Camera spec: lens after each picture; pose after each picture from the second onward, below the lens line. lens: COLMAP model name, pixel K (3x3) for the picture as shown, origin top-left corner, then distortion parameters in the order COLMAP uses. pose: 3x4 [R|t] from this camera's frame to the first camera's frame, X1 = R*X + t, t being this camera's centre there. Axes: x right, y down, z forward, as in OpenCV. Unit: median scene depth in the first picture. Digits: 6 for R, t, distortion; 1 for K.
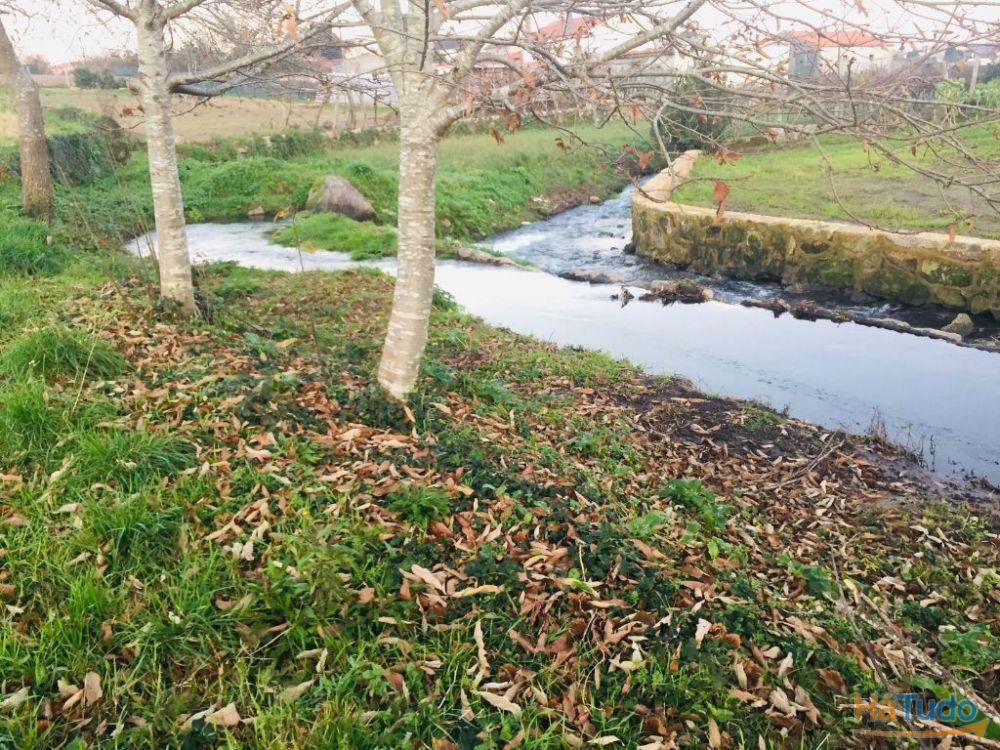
lens RADIAL K [[853.4, 0, 494.7], [0, 853.4, 366.3], [0, 0, 1]] dist [0.079803, -0.100639]
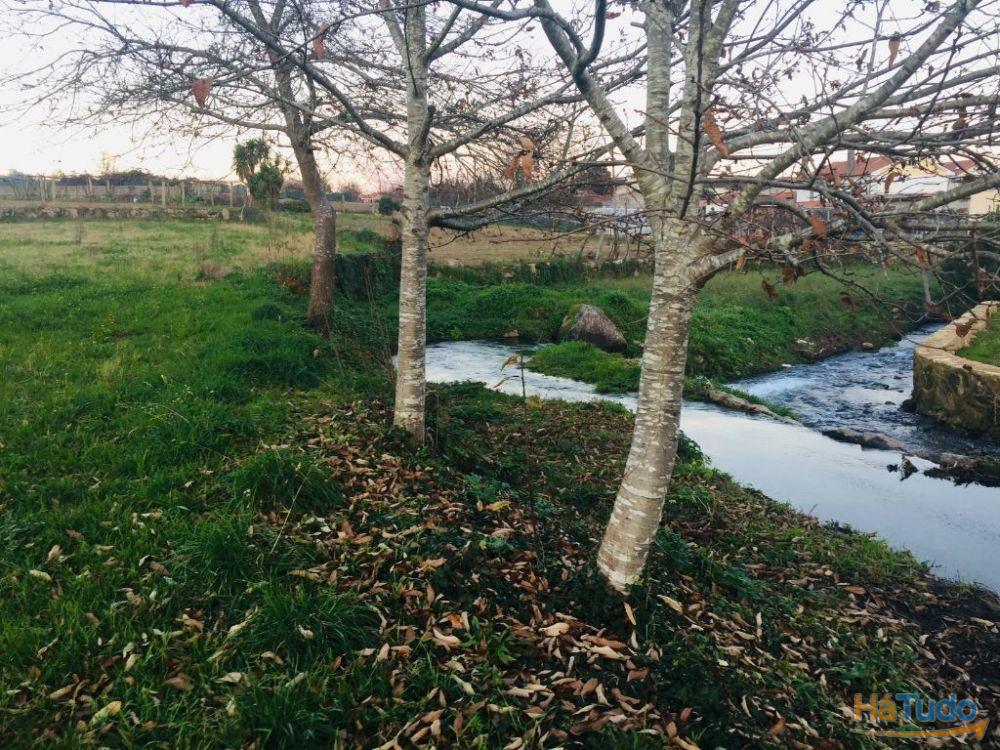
lens RADIAL K [[849.4, 0, 495.6], [0, 849.4, 367.8], [0, 0, 1]] dist [0.073123, -0.087606]
pose [[0.955047, 0.085357, -0.283900, -0.006983], [-0.124839, 0.984399, -0.123992, -0.041039], [0.268887, 0.153860, 0.950803, 0.105018]]
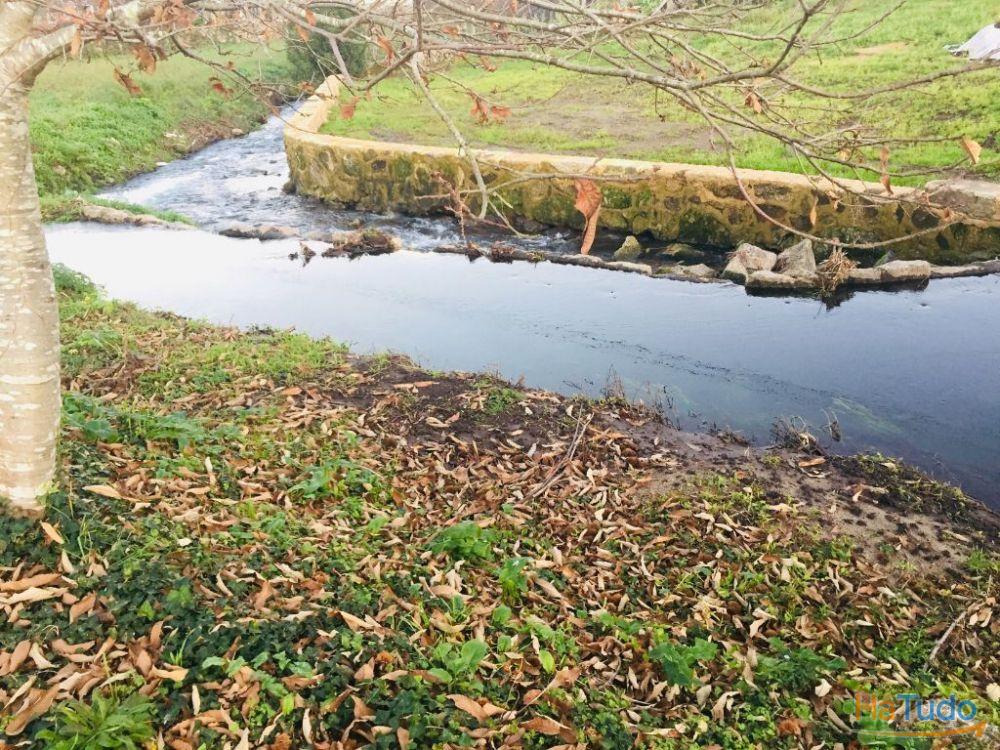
lens RADIAL K [[853.4, 0, 494.7], [0, 853.4, 366.3], [0, 0, 1]] dist [0.079803, -0.100639]
pose [[0.919739, -0.150037, 0.362725, -0.008349], [0.119918, 0.987288, 0.104312, -0.065993], [-0.373765, -0.052442, 0.926040, 0.201666]]
